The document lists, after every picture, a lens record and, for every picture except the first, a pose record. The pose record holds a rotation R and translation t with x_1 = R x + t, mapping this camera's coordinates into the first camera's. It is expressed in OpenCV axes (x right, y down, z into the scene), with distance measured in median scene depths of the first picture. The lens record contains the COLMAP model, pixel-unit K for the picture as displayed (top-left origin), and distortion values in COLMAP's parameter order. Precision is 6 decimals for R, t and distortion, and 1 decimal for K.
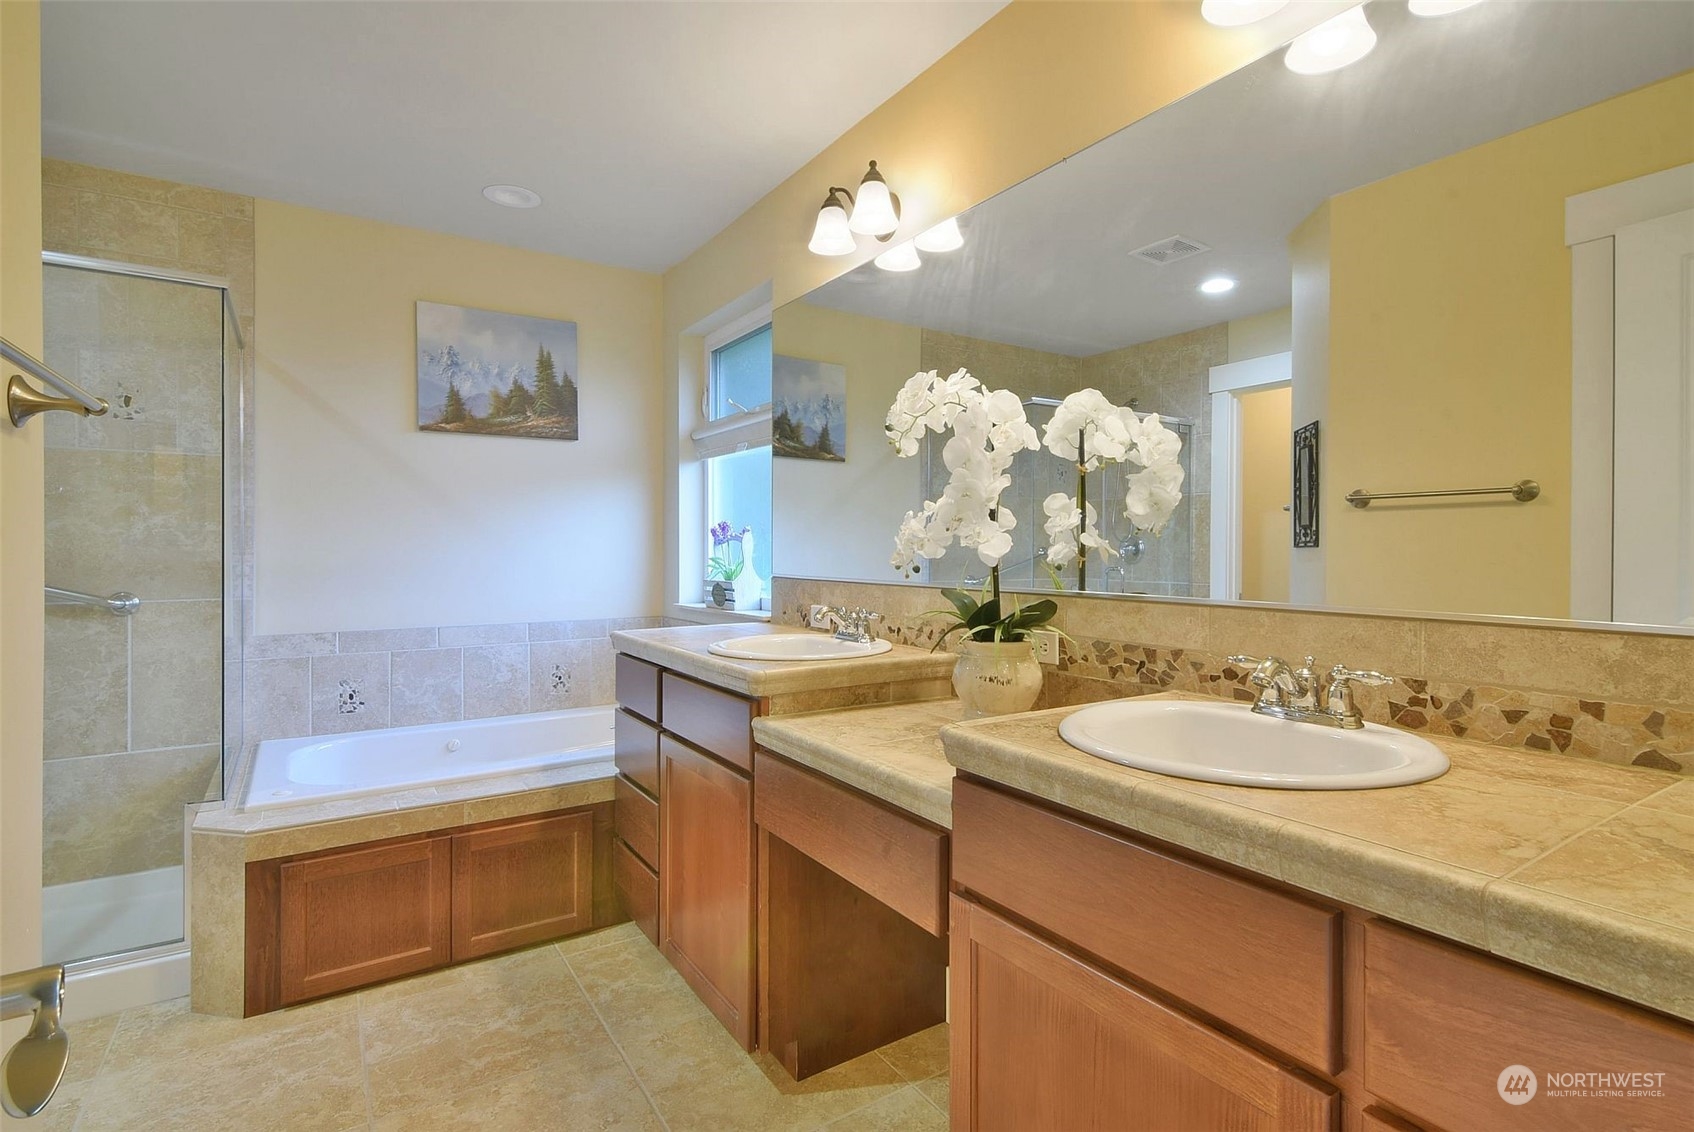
lens RADIAL K [[825.6, 0, 859.7], [0, 825.6, 549.6], [0, 0, 1]] dist [0.011482, -0.008264]
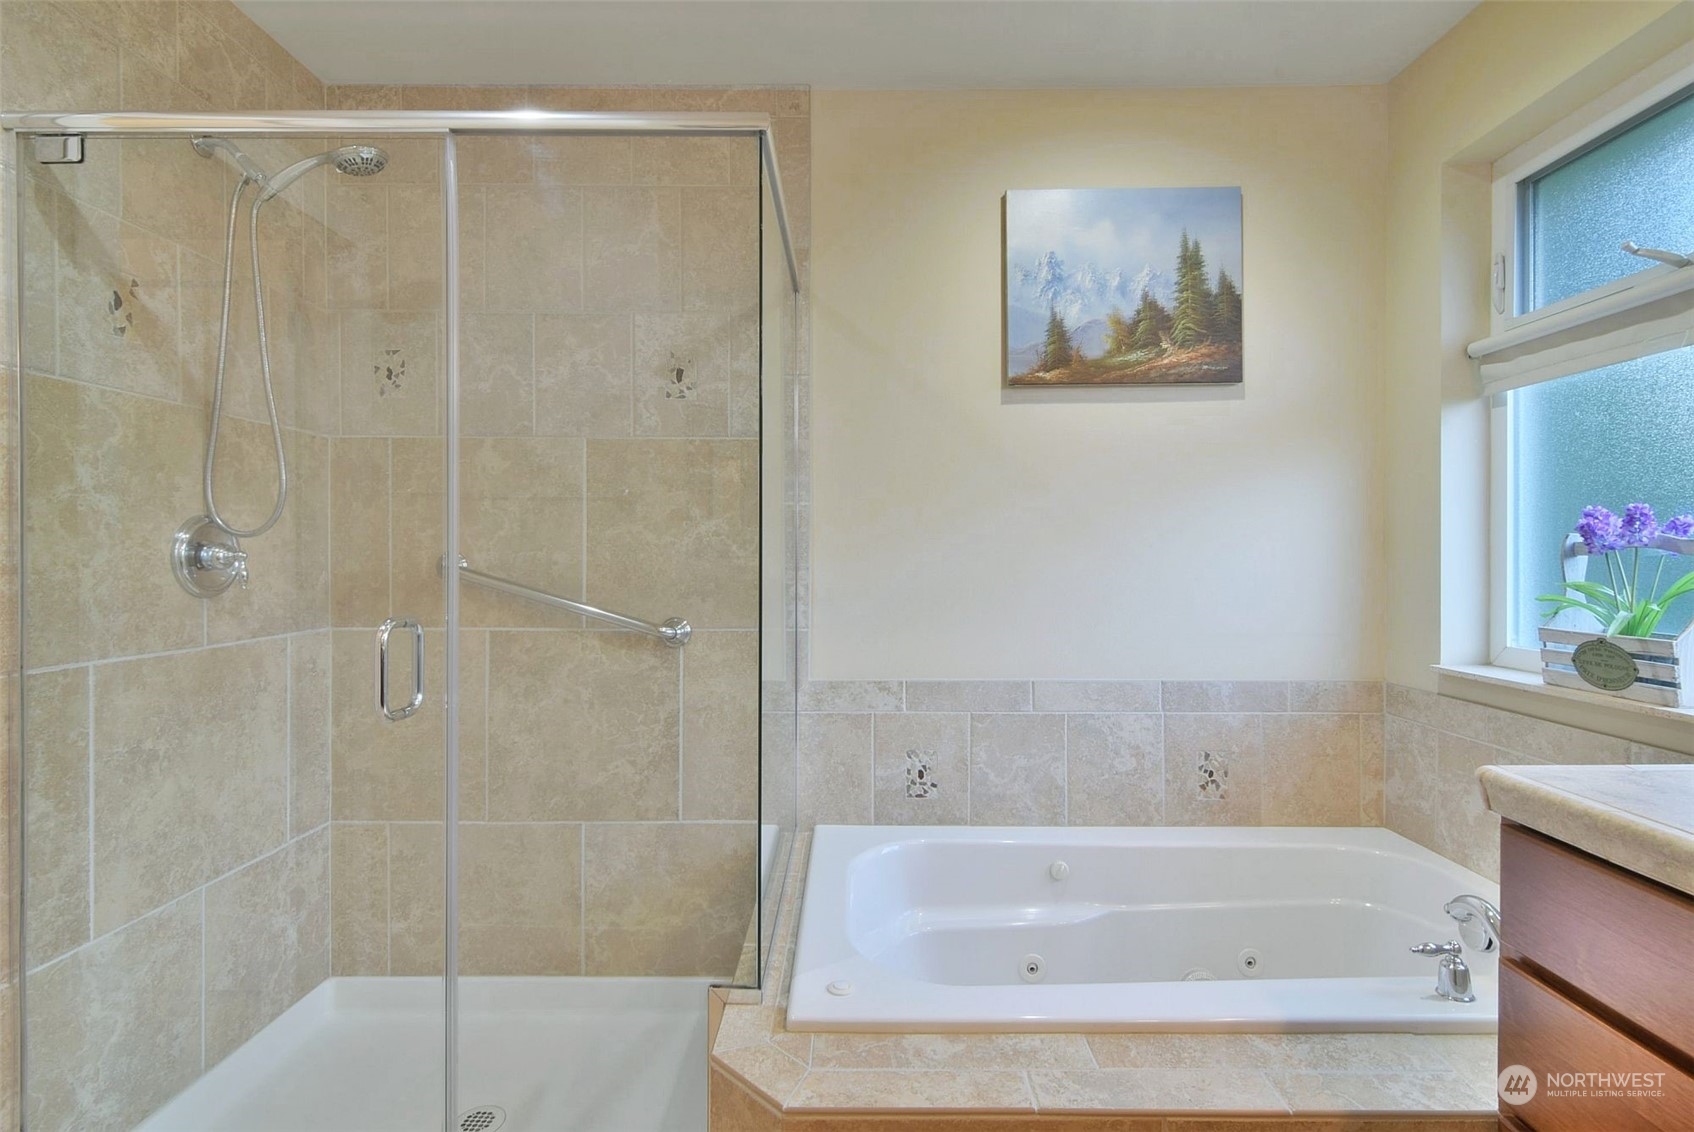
lens RADIAL K [[825.6, 0, 851.0], [0, 825.6, 559.3], [0, 0, 1]] dist [0.011482, -0.008264]
pose [[0.827411, 0.003153, -0.561588, -0.264993], [-0.001072, 0.999991, 0.004034, -0.006315], [0.561596, -0.002736, 0.827407, 0.380612]]
